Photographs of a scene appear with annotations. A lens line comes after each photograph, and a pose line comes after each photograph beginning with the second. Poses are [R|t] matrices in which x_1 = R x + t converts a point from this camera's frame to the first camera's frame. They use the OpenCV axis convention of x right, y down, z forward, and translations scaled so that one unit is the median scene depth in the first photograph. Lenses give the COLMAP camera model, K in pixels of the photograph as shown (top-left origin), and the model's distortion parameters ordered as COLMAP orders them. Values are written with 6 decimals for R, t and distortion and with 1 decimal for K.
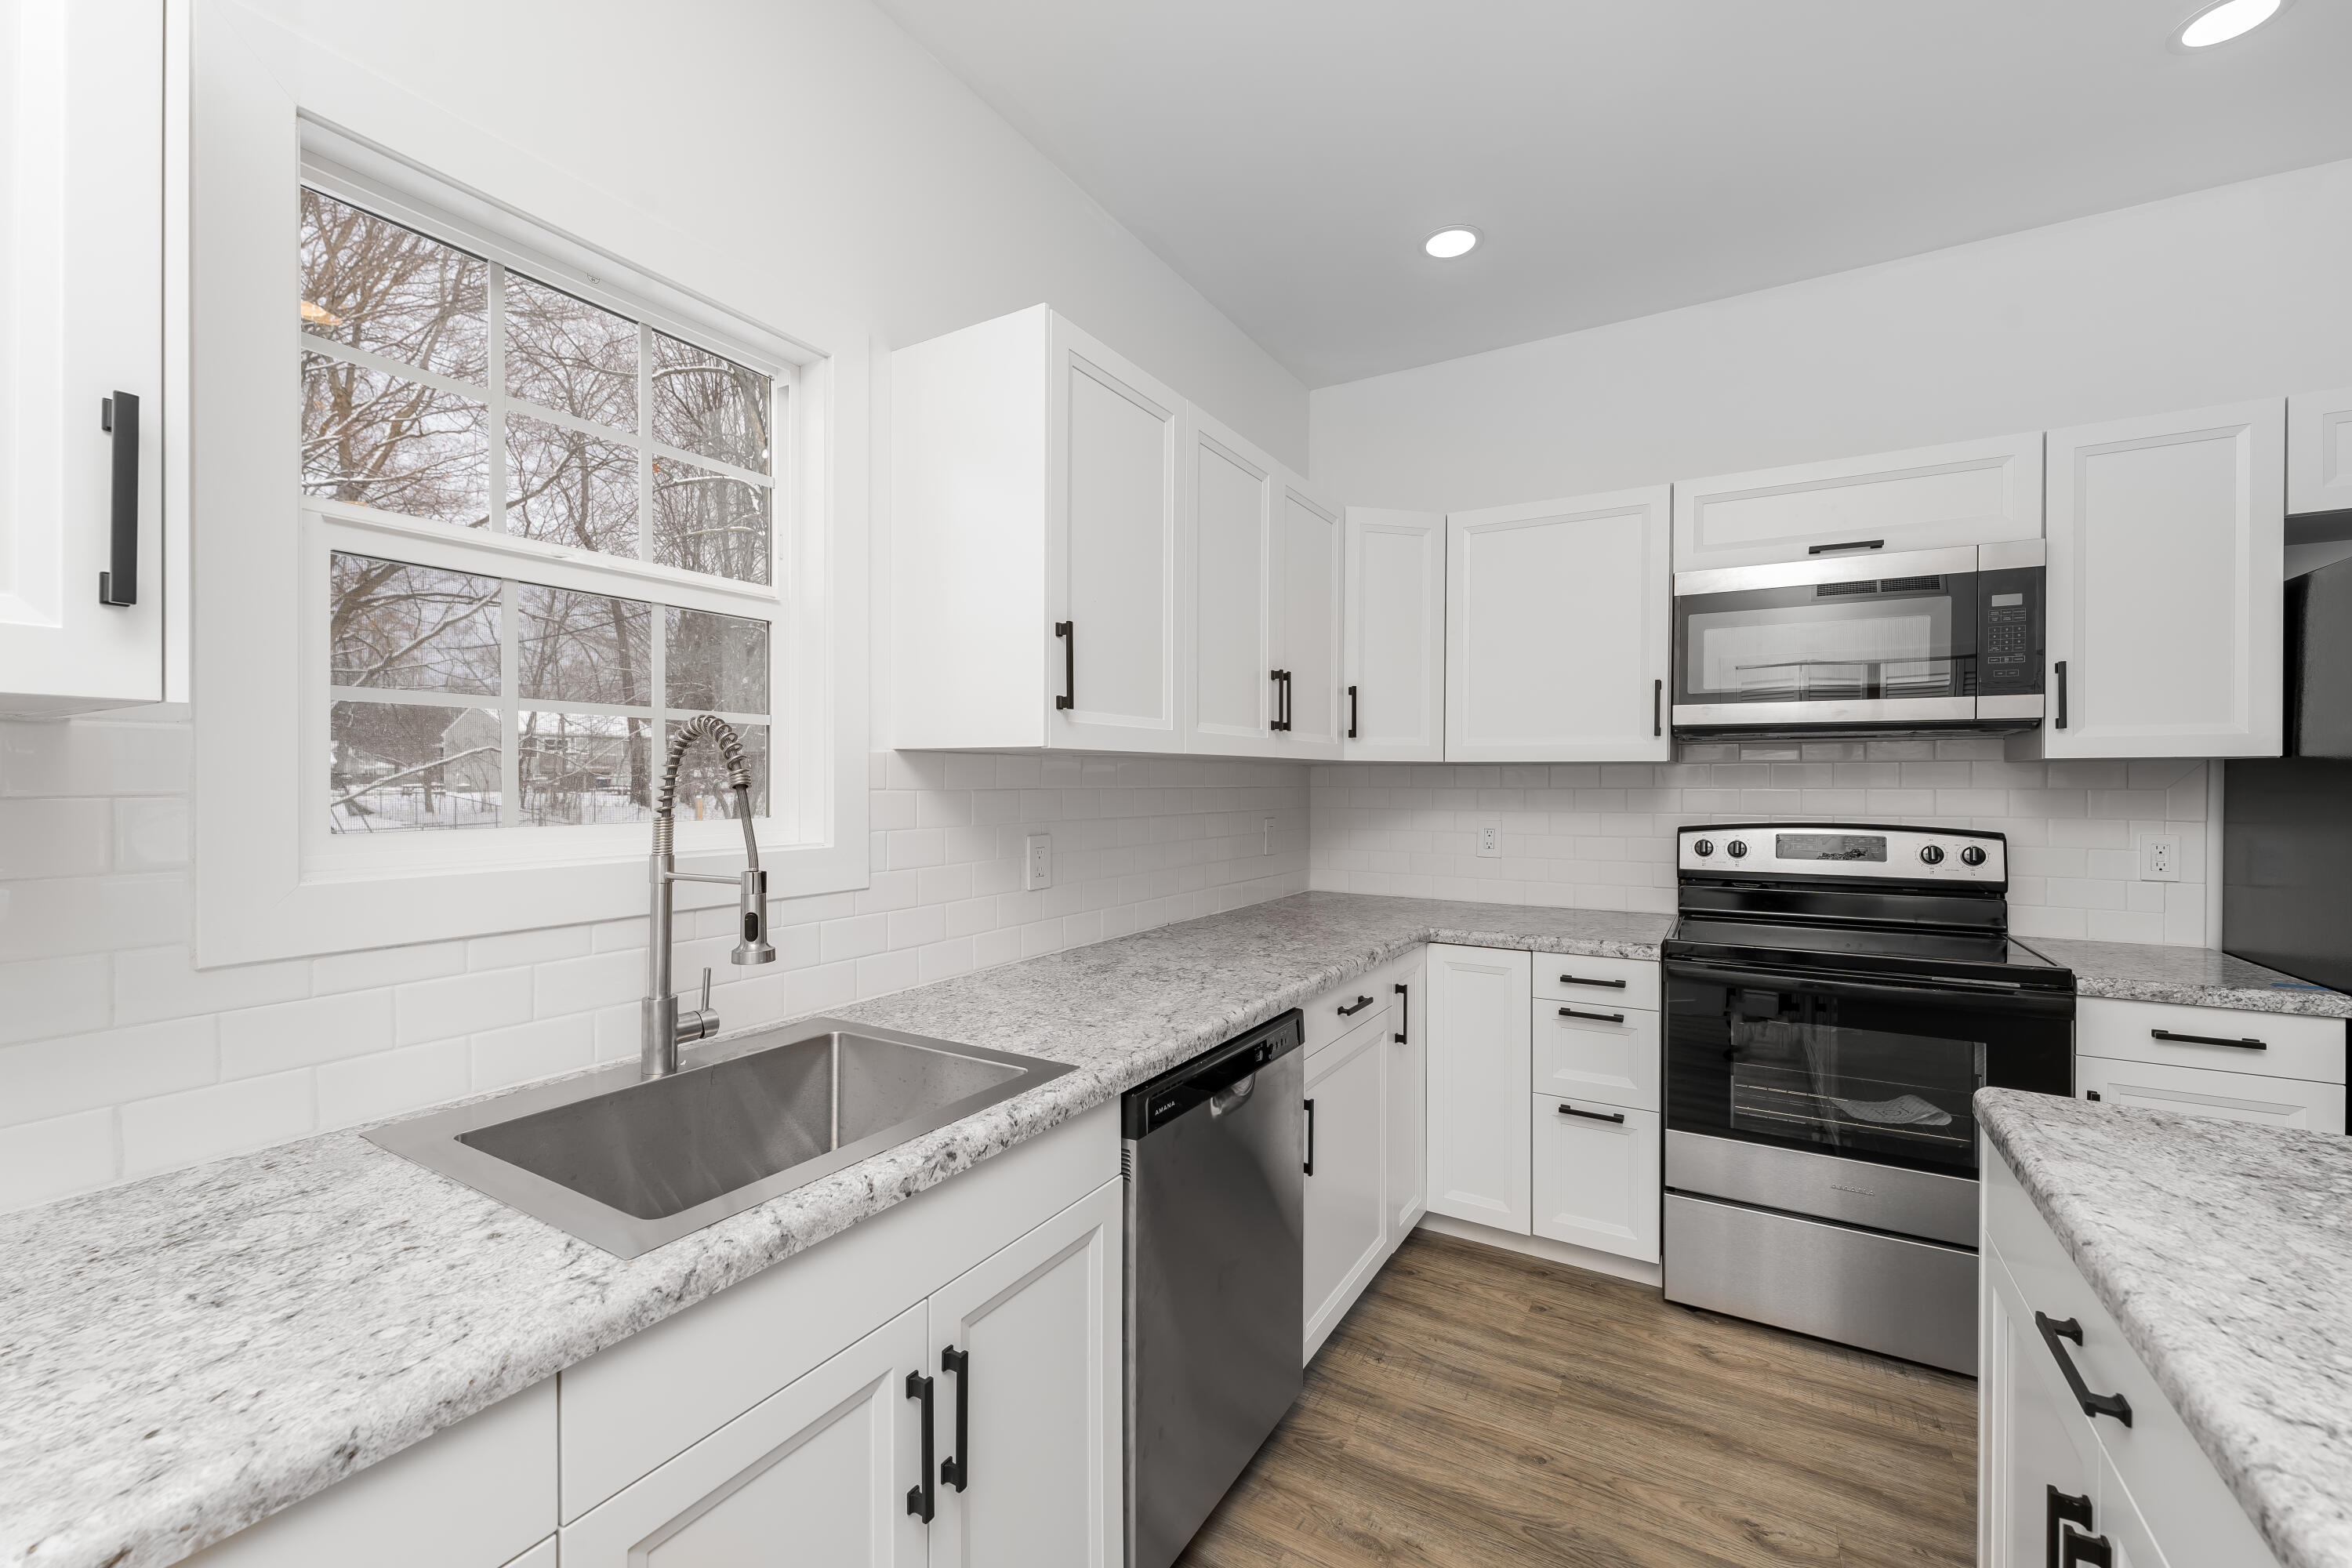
lens RADIAL K [[948.2, 0, 1160.2], [0, 948.2, 789.2], [0, 0, 1]] dist [0.002966, 0.000071]
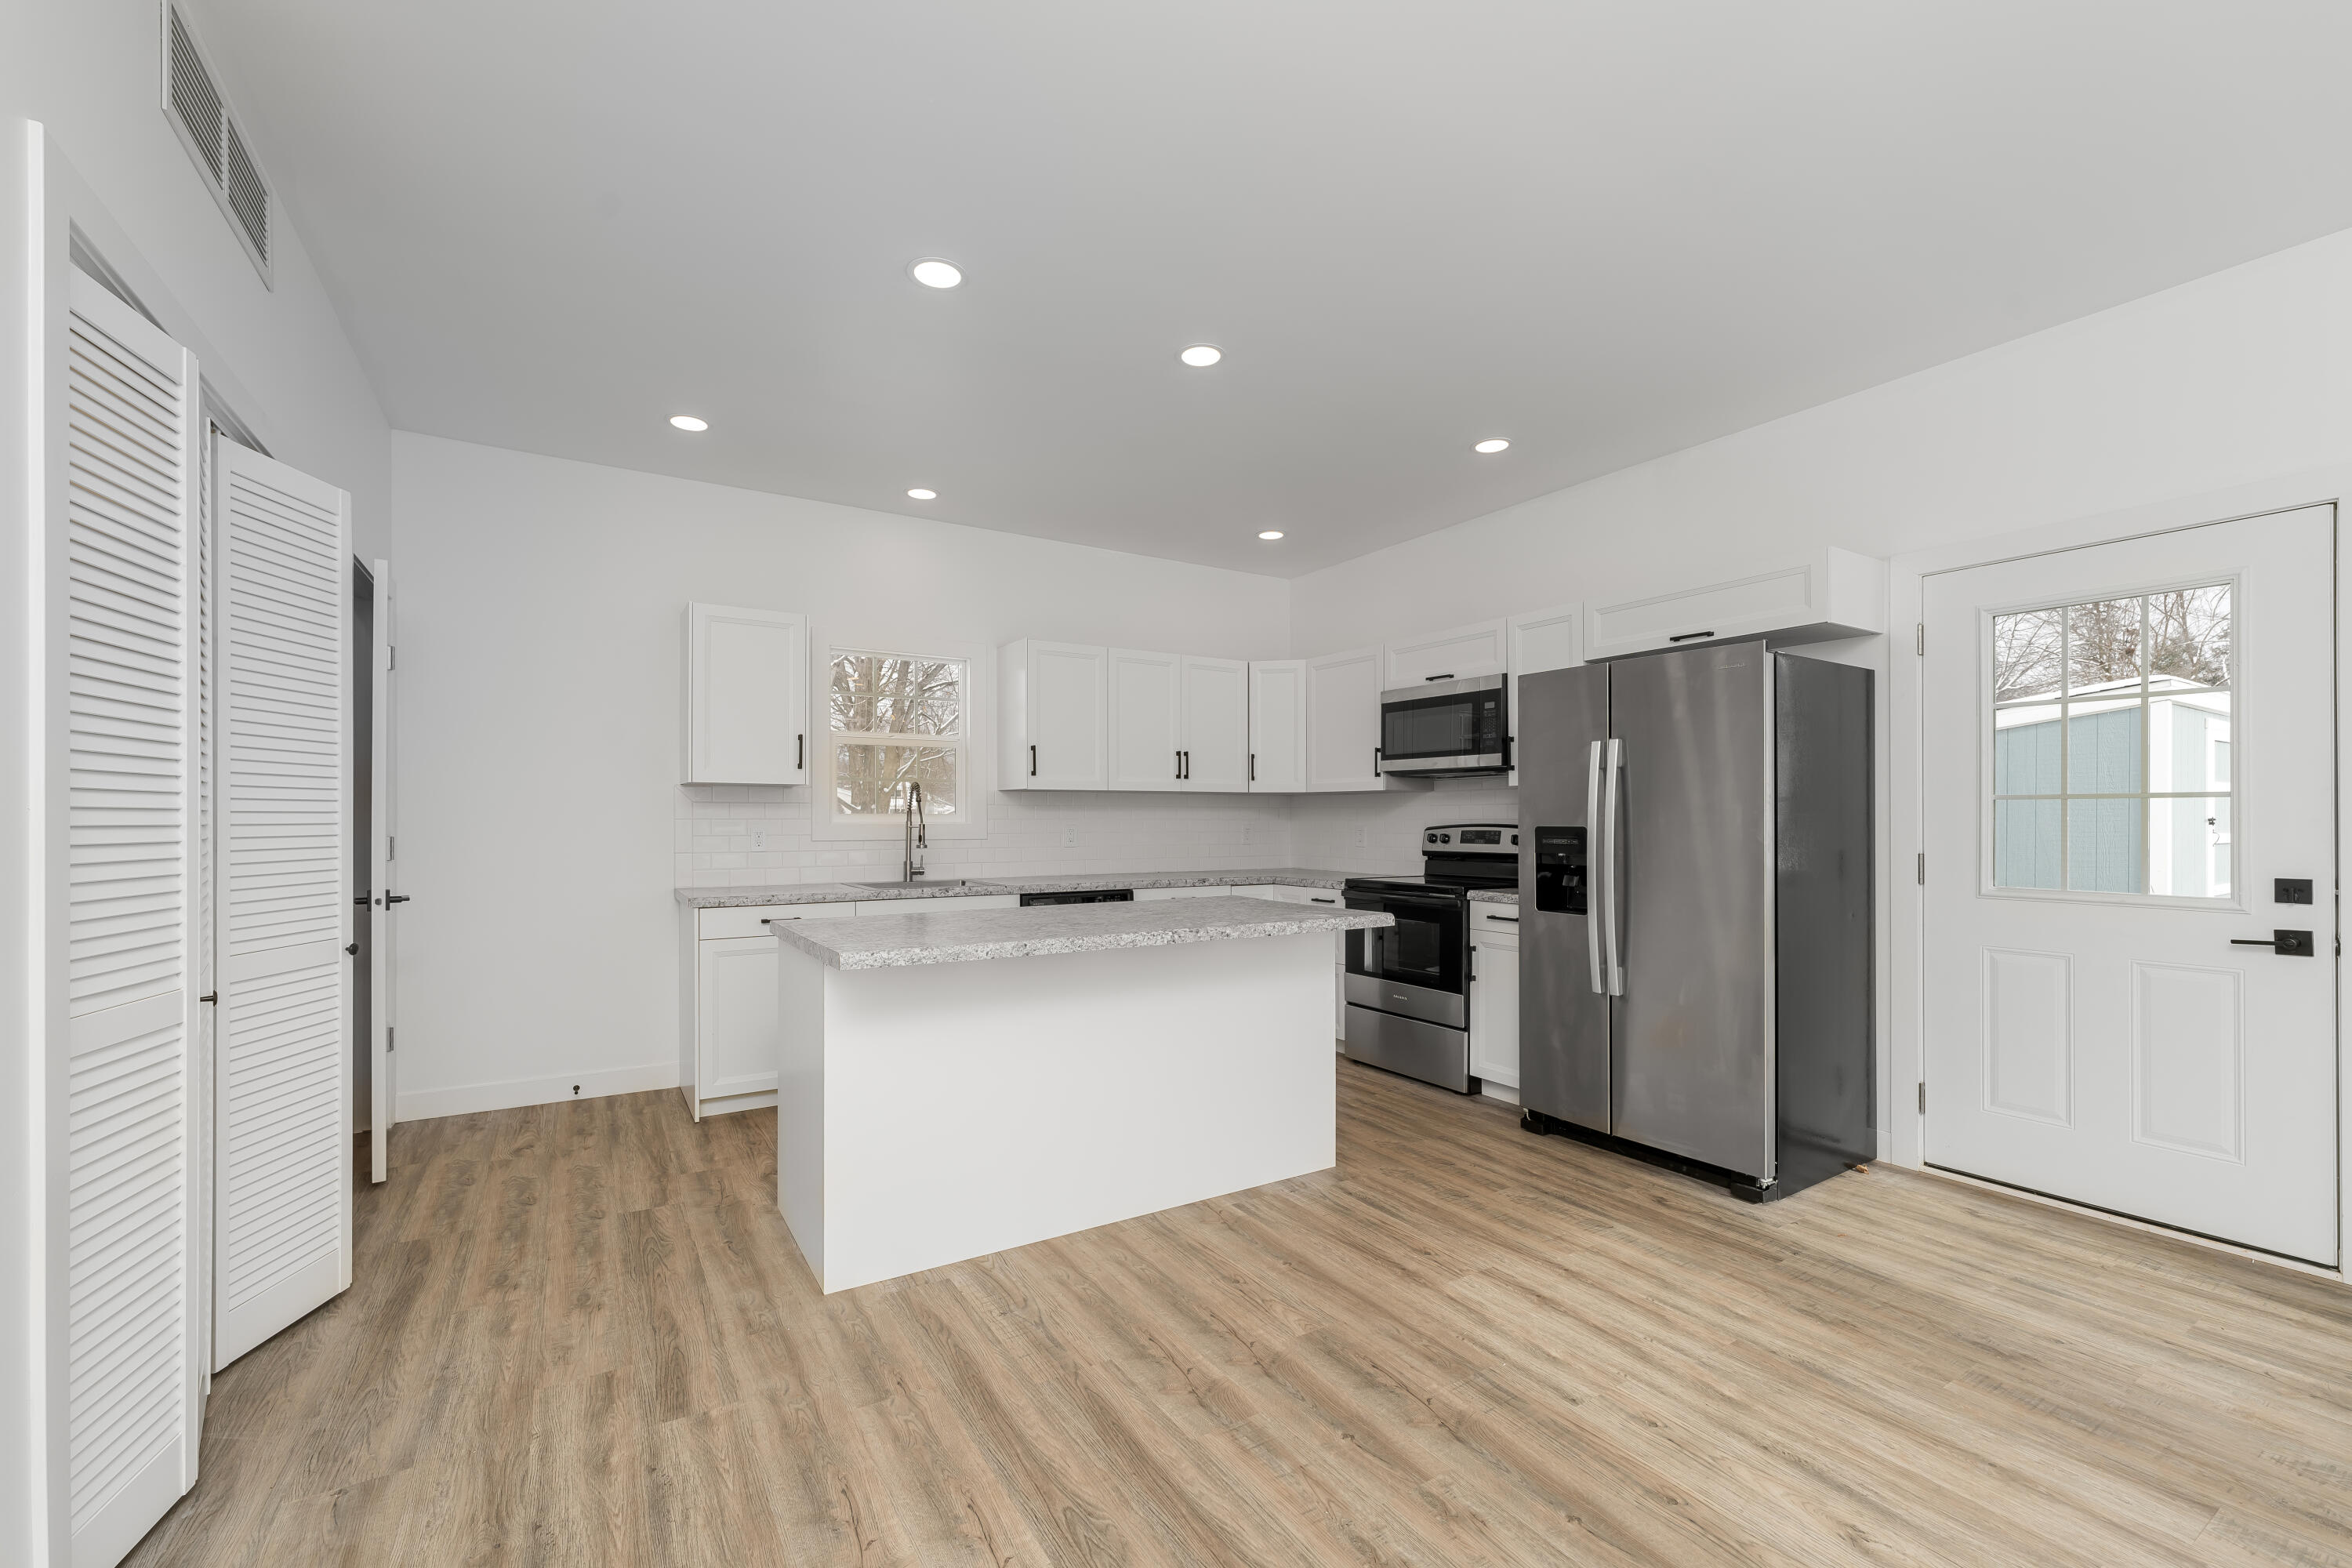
lens RADIAL K [[939.1, 0, 1173.5], [0, 939.1, 815.7], [0, 0, 1]] dist [0.000957, 0.000084]
pose [[0.872085, 0.000812, -0.489354, 1.264042], [-0.004014, 0.999977, -0.005493, 0.039339], [0.489338, 0.006755, 0.872068, -0.984775]]
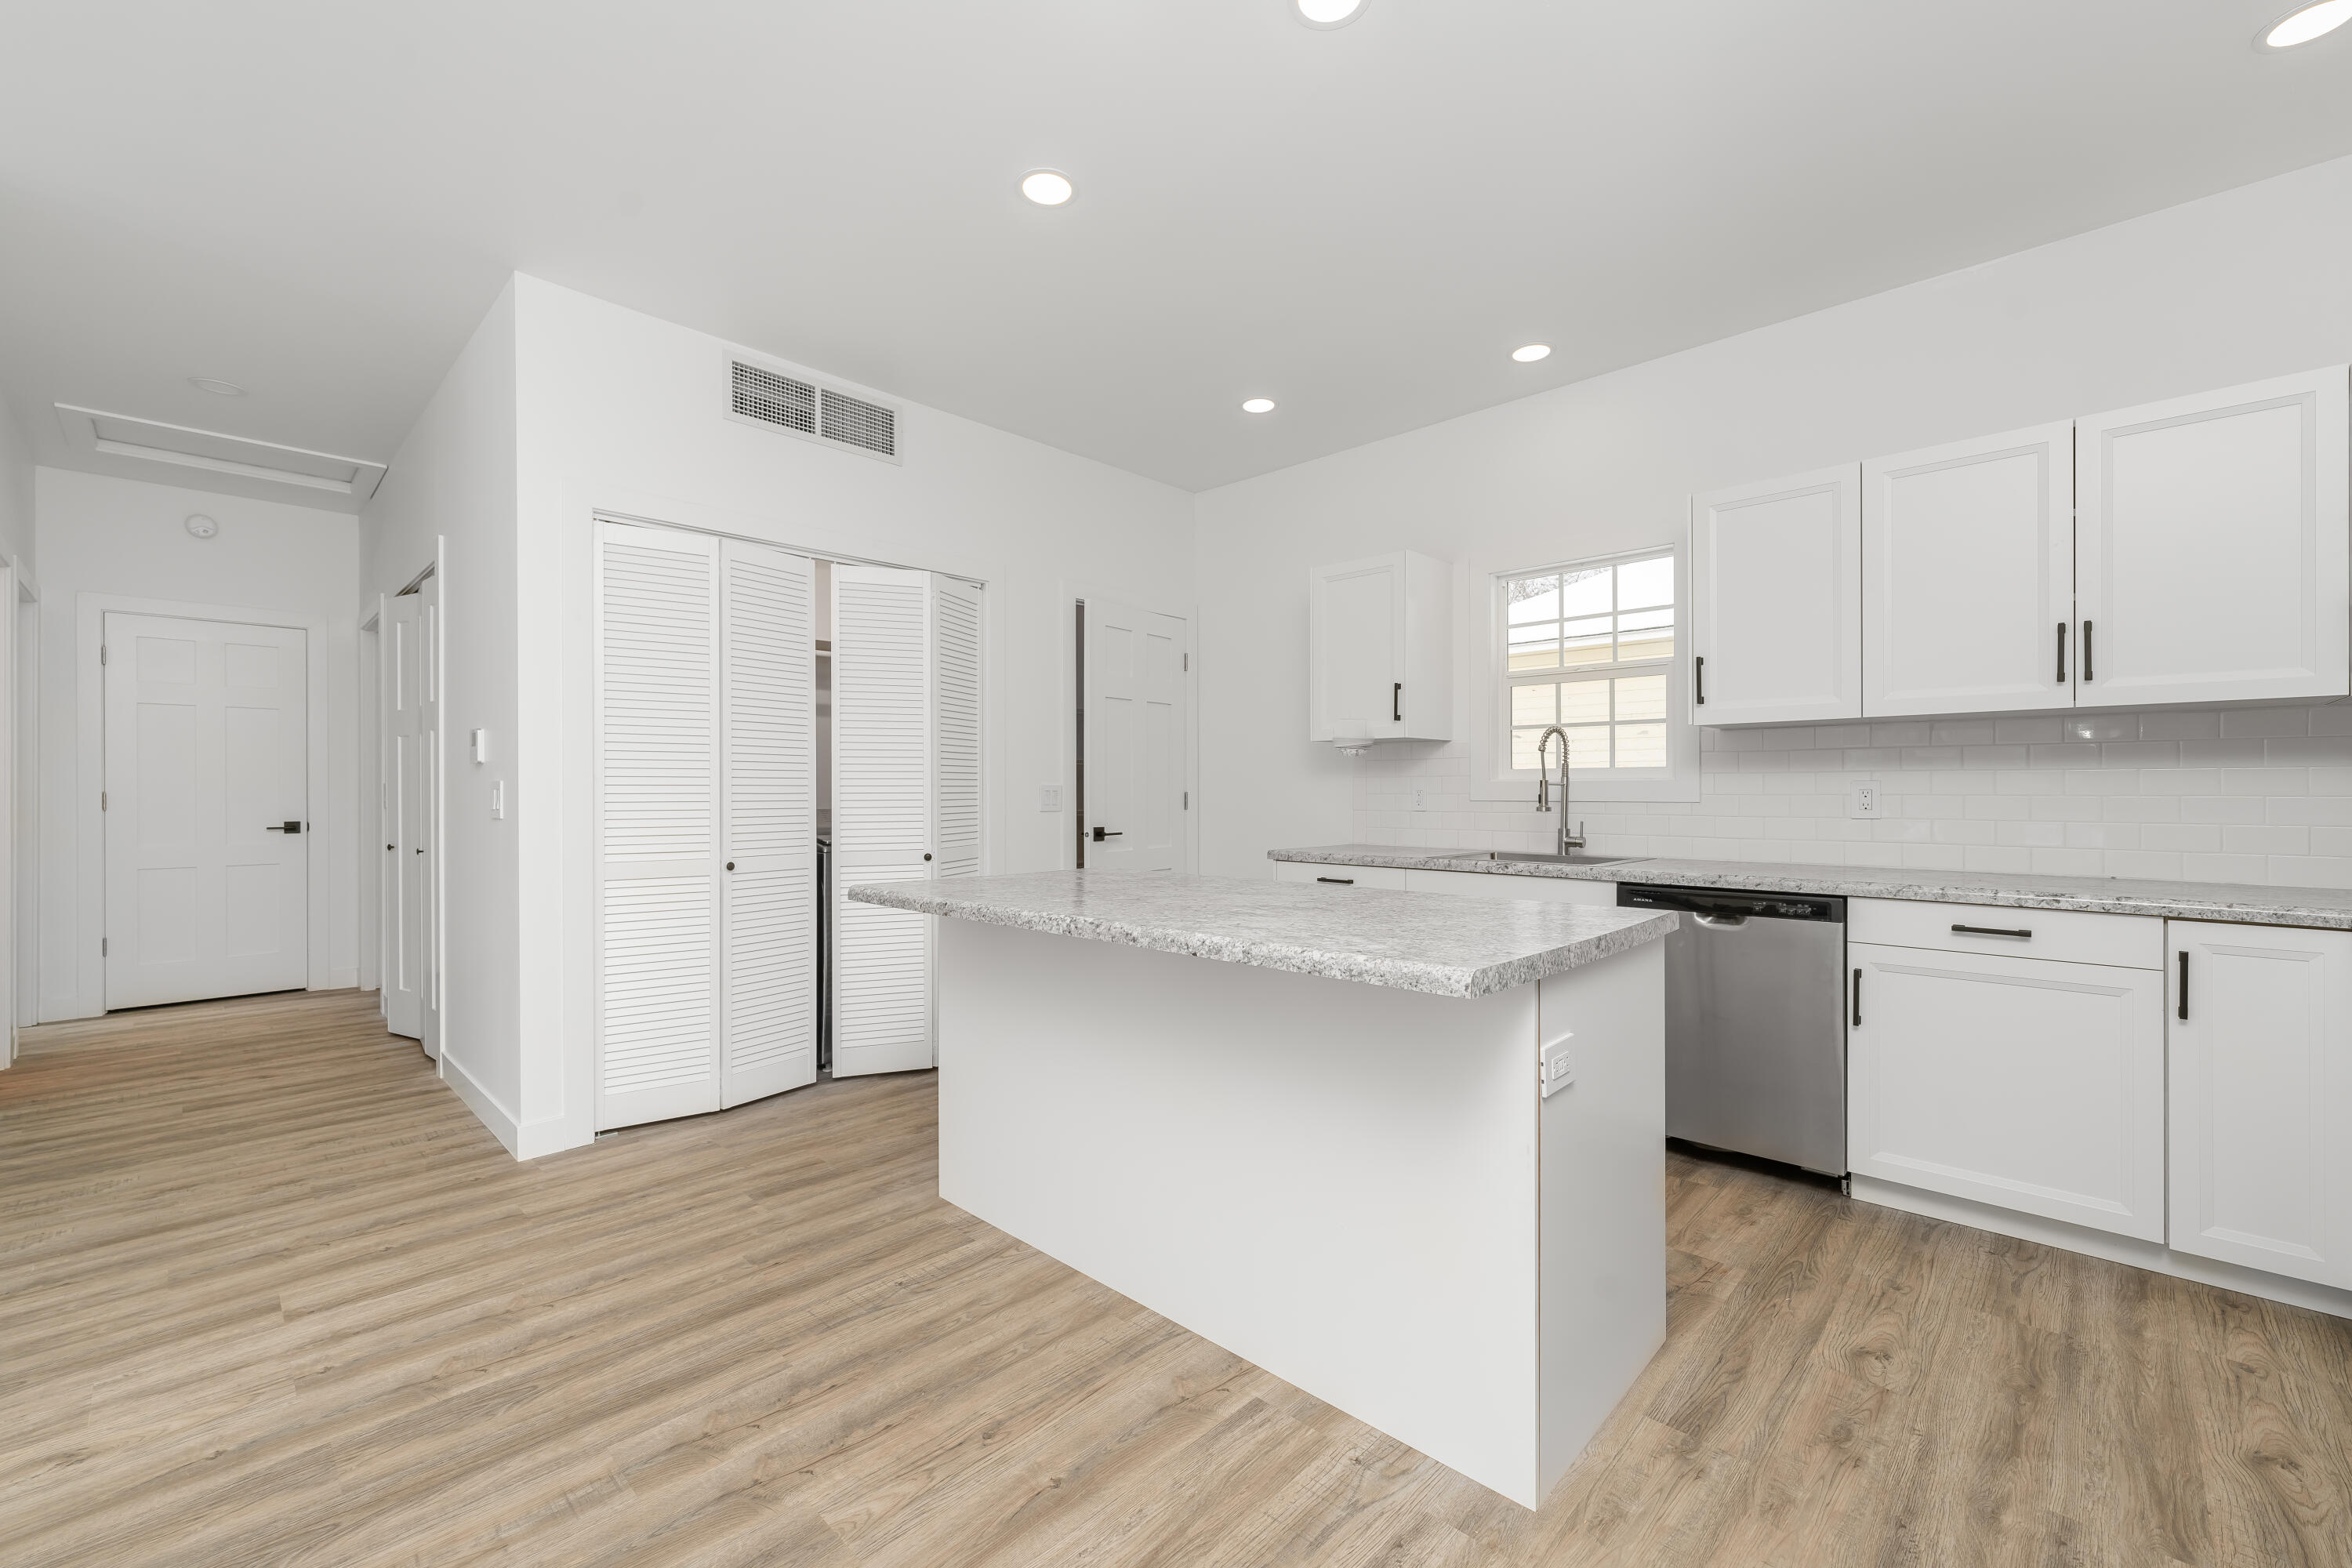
lens RADIAL K [[948.2, 0, 1160.2], [0, 948.2, 789.2], [0, 0, 1]] dist [0.002966, 0.000071]
pose [[-0.248721, -0.006402, -0.968554, 1.479962], [-0.004391, 0.999975, -0.005482, 0.076717], [0.968565, 0.002890, -0.248743, 0.334114]]
